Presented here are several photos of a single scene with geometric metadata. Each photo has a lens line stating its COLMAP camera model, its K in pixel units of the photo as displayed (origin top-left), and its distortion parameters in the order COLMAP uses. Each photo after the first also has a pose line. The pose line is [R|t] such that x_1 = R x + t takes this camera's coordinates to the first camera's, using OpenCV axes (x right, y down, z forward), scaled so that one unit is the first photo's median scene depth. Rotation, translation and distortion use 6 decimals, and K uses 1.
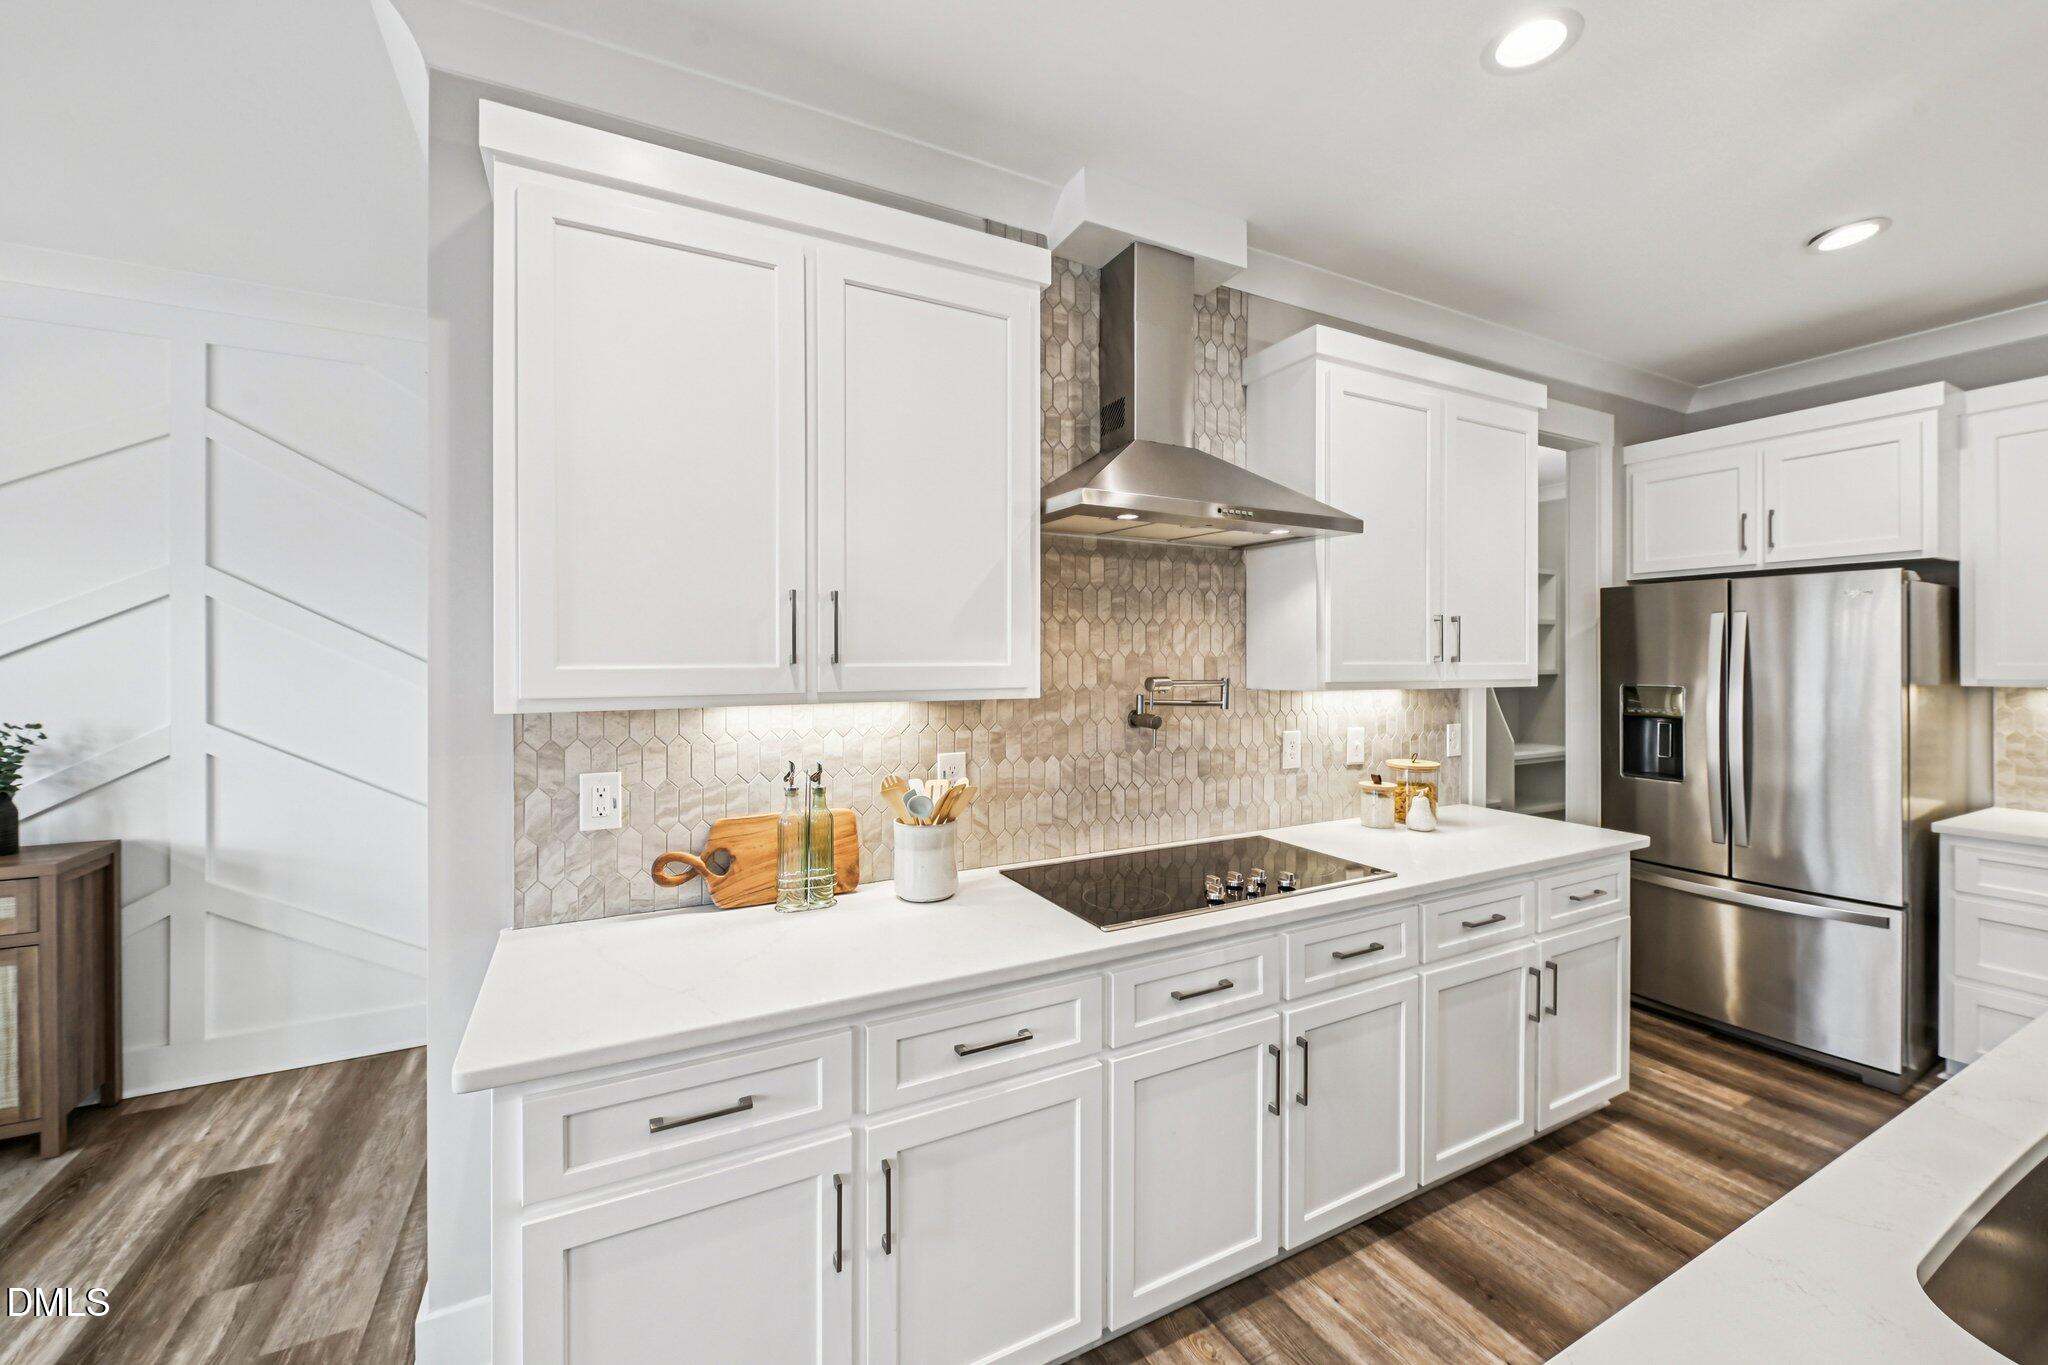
lens RADIAL K [[804.6, 0, 1041.8], [0, 804.6, 659.9], [0, 0, 1]] dist [0.001198, -0.001293]
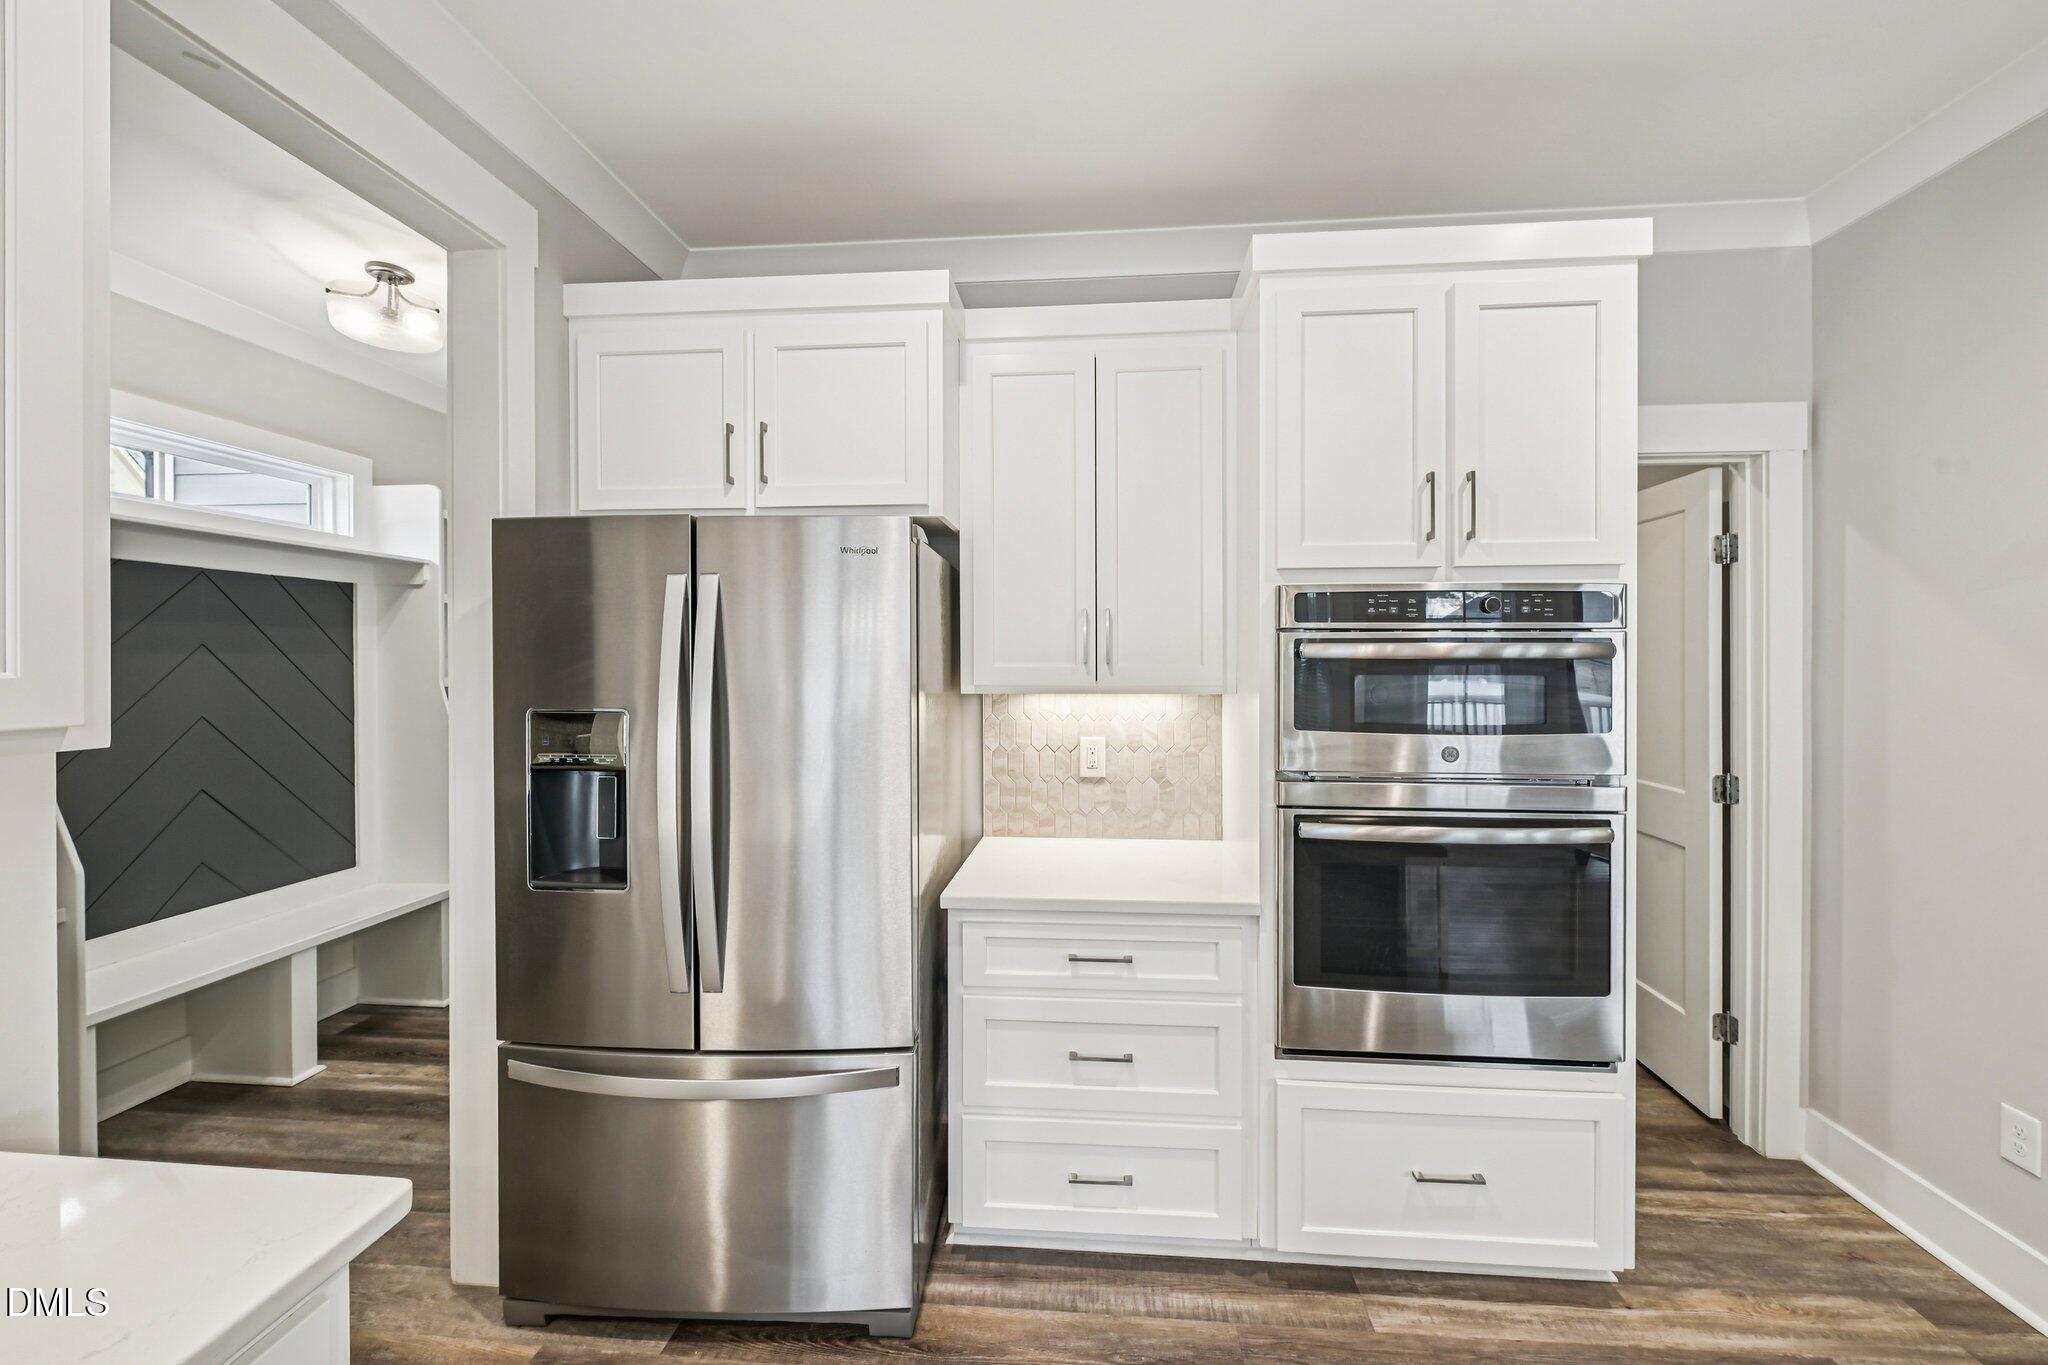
lens RADIAL K [[804.6, 0, 1039.6], [0, 804.6, 667.6], [0, 0, 1]] dist [0.001198, -0.001293]
pose [[0.545832, -0.007348, 0.837862, 0.621697], [0.003169, 0.999973, 0.006705, 0.002778], [-0.837888, -0.001004, 0.545841, 0.596074]]
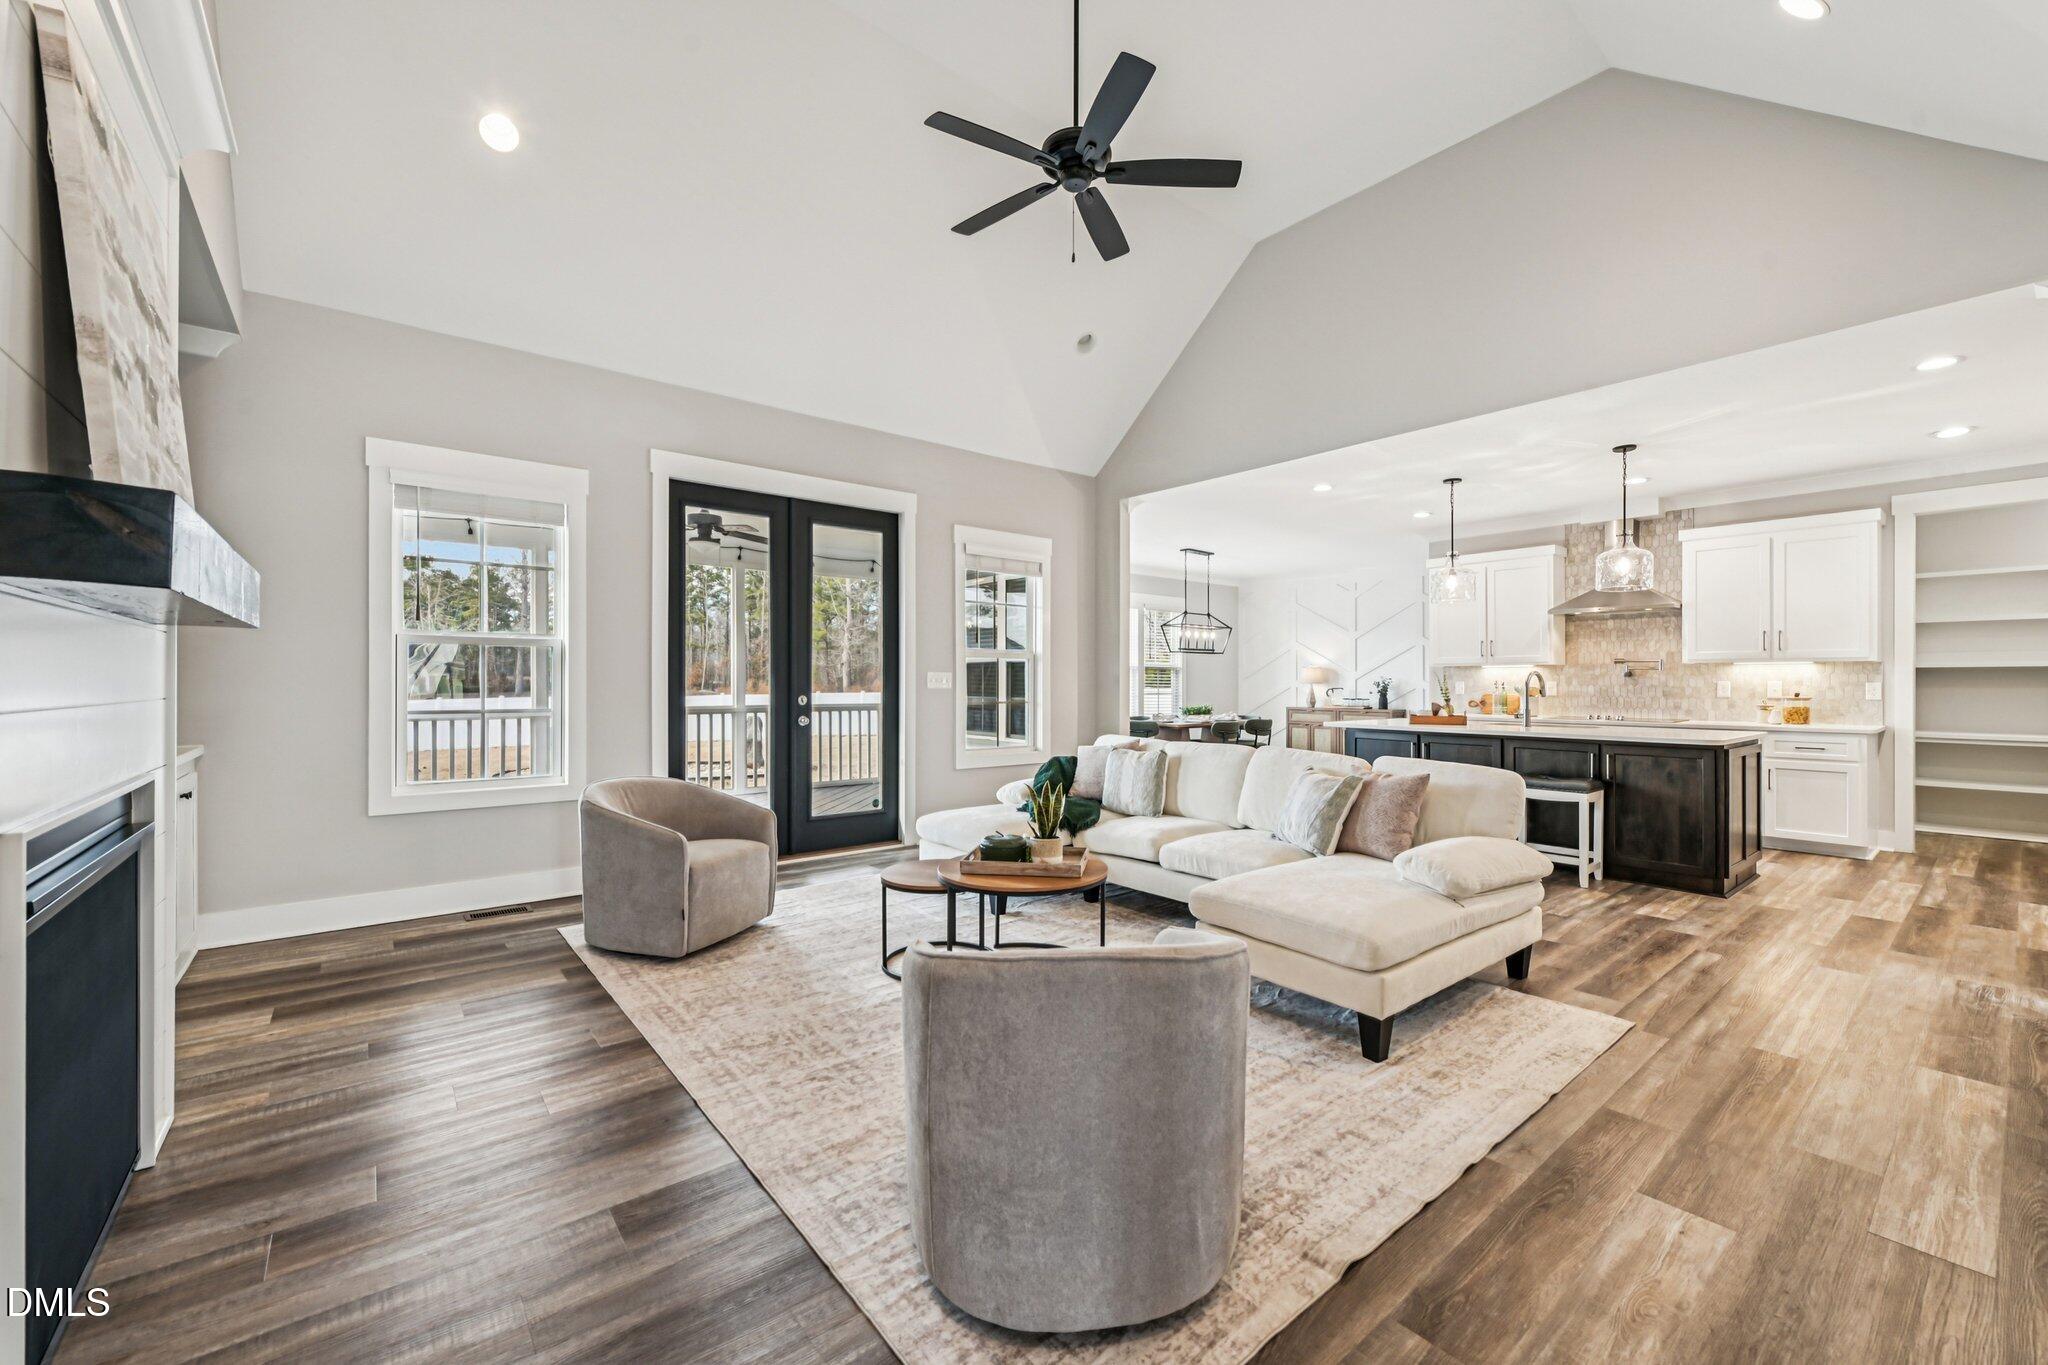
lens RADIAL K [[804.6, 0, 1035.0], [0, 804.6, 688.4], [0, 0, 1]] dist [0.001198, -0.001293]
pose [[0.193693, 0.007594, -0.981033, 2.409314], [-0.002123, 0.999971, 0.007322, 0.102235], [0.981060, 0.000665, 0.193704, -1.571665]]
